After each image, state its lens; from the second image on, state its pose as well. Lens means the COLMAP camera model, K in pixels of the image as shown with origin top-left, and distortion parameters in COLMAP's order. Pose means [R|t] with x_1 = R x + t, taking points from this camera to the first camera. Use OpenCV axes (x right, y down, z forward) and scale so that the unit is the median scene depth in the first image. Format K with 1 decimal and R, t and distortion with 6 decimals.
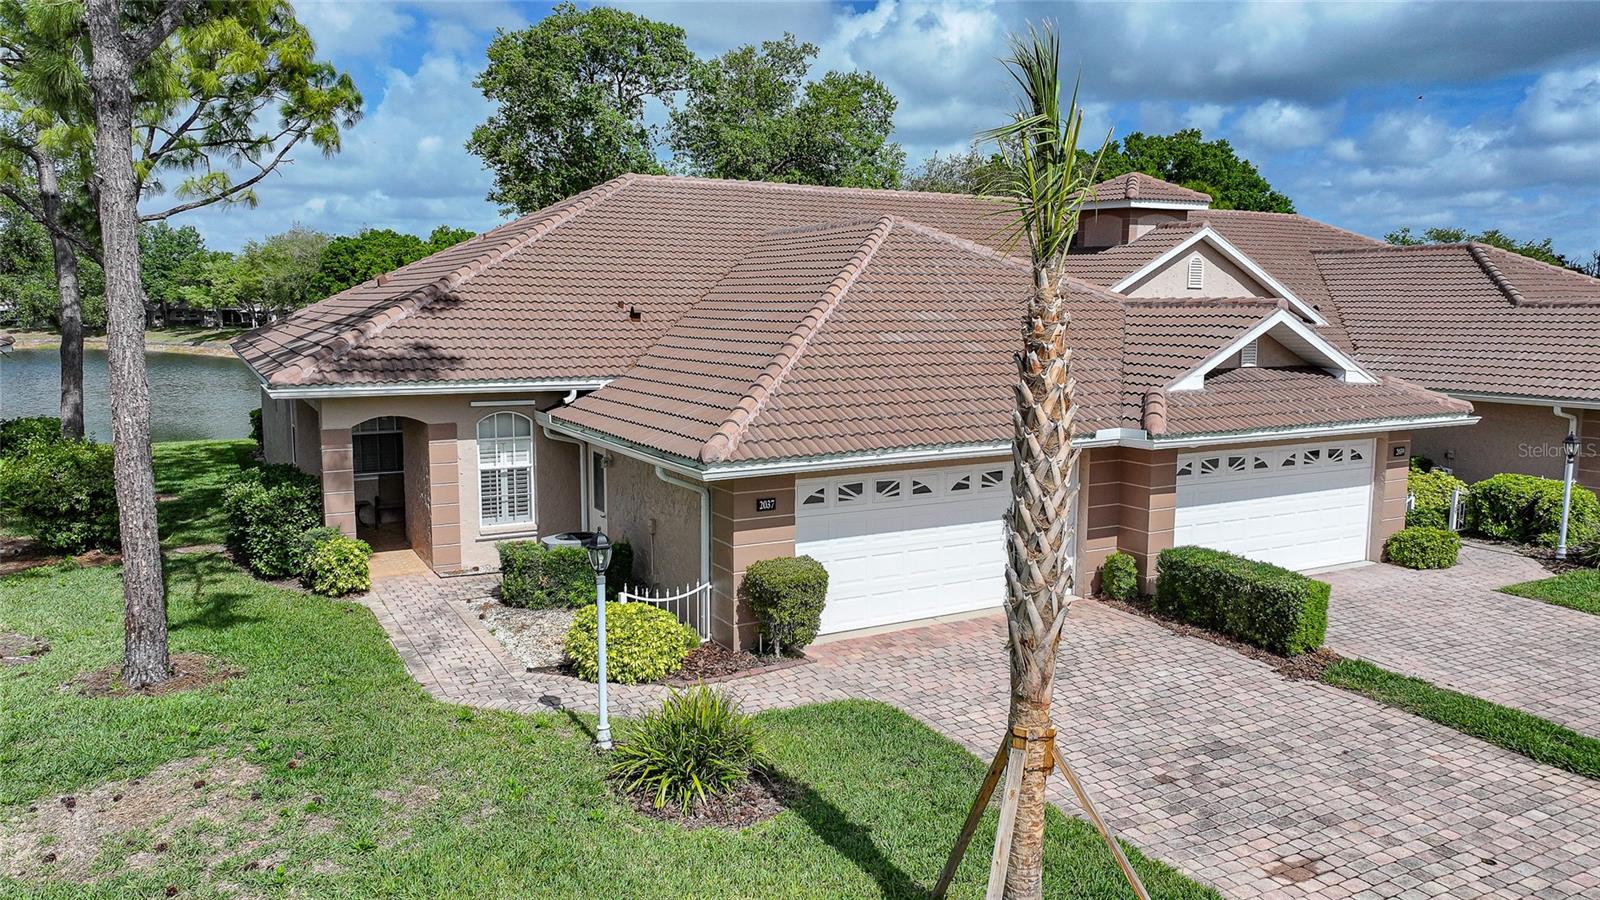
lens RADIAL K [[1125.6, 0, 804.7], [0, 1125.6, 449.7], [0, 0, 1]] dist [-0.011131, 0.028357]
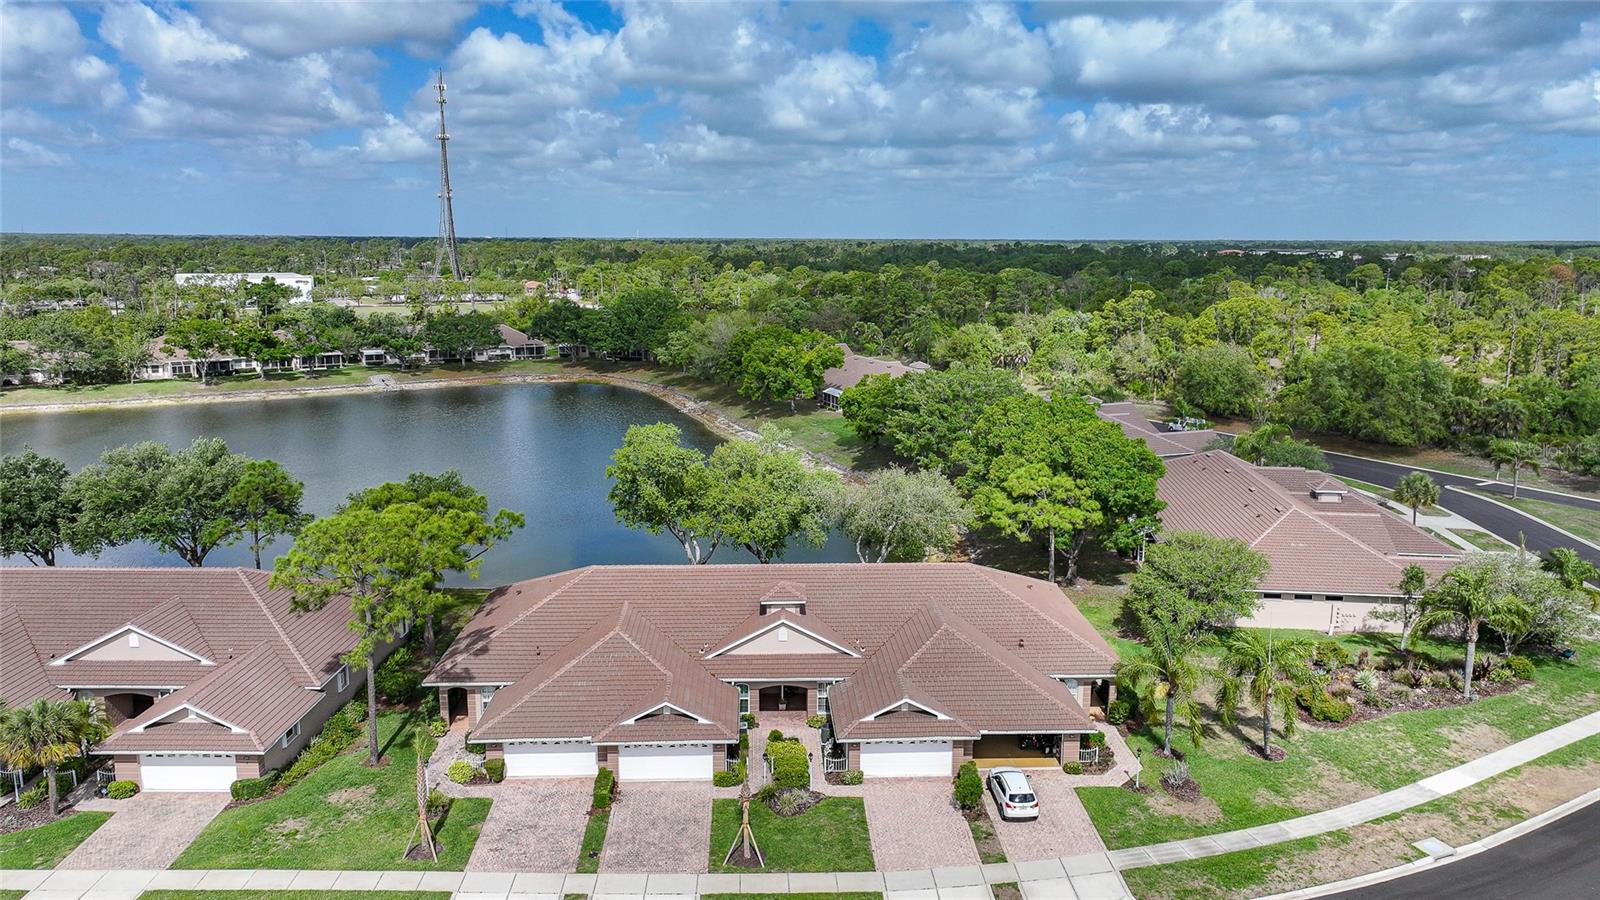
lens RADIAL K [[1125.6, 0, 804.7], [0, 1125.6, 449.7], [0, 0, 1]] dist [-0.011131, 0.028357]
pose [[0.896224, 0.082145, -0.435930, 2.723679], [-0.058114, 0.995978, 0.068202, -1.394660], [0.439779, -0.035790, 0.897392, -2.202647]]
